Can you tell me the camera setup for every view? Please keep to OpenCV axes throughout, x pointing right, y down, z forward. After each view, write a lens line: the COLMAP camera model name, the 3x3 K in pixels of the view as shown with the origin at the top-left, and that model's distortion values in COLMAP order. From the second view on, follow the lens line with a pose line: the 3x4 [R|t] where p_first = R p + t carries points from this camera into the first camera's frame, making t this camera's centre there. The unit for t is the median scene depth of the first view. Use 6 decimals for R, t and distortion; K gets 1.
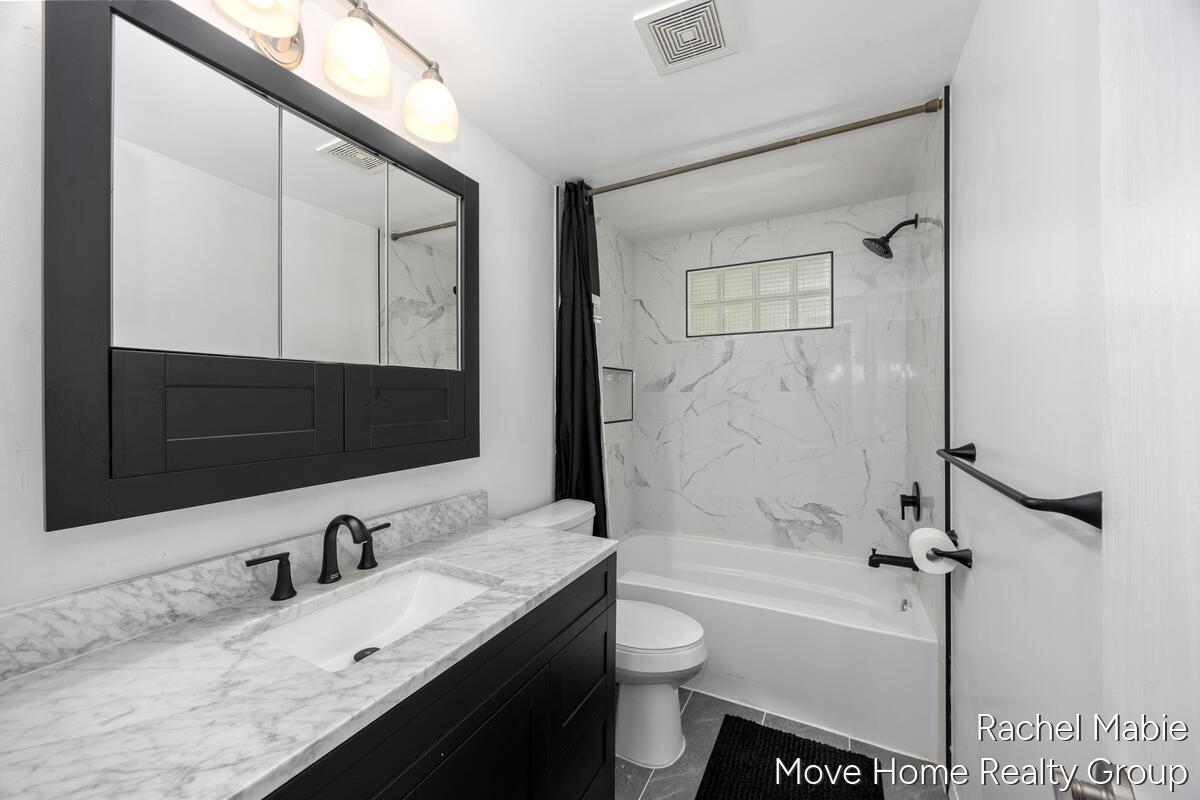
lens RADIAL K [[458.5, 0, 597.4], [0, 458.5, 391.1], [0, 0, 1]] dist [-0.001760, -0.000077]
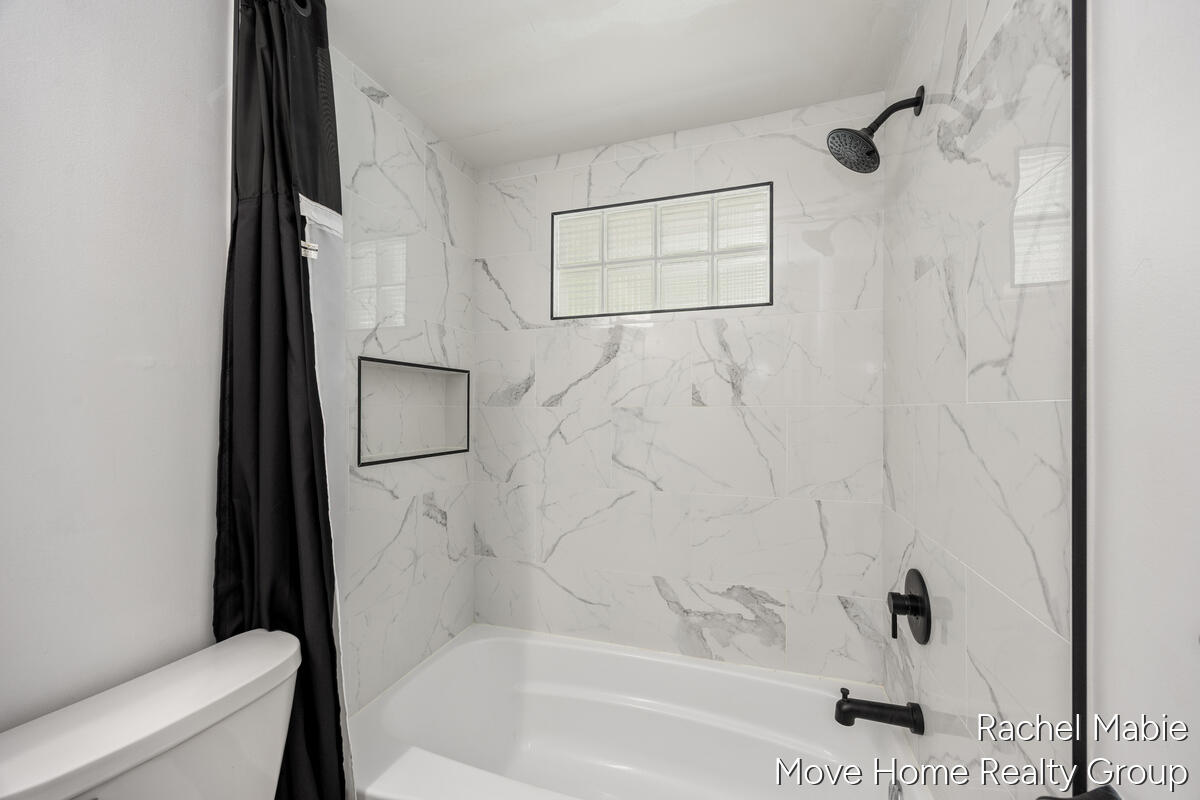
lens RADIAL K [[464.6, 0, 604.0], [0, 464.6, 402.0], [0, 0, 1]] dist [-0.000680, -0.000336]
pose [[0.987150, 0.007713, 0.159612, 0.180911], [-0.006446, 0.999943, -0.008459, 0.000868], [-0.159668, 0.007321, 0.987144, 0.396810]]
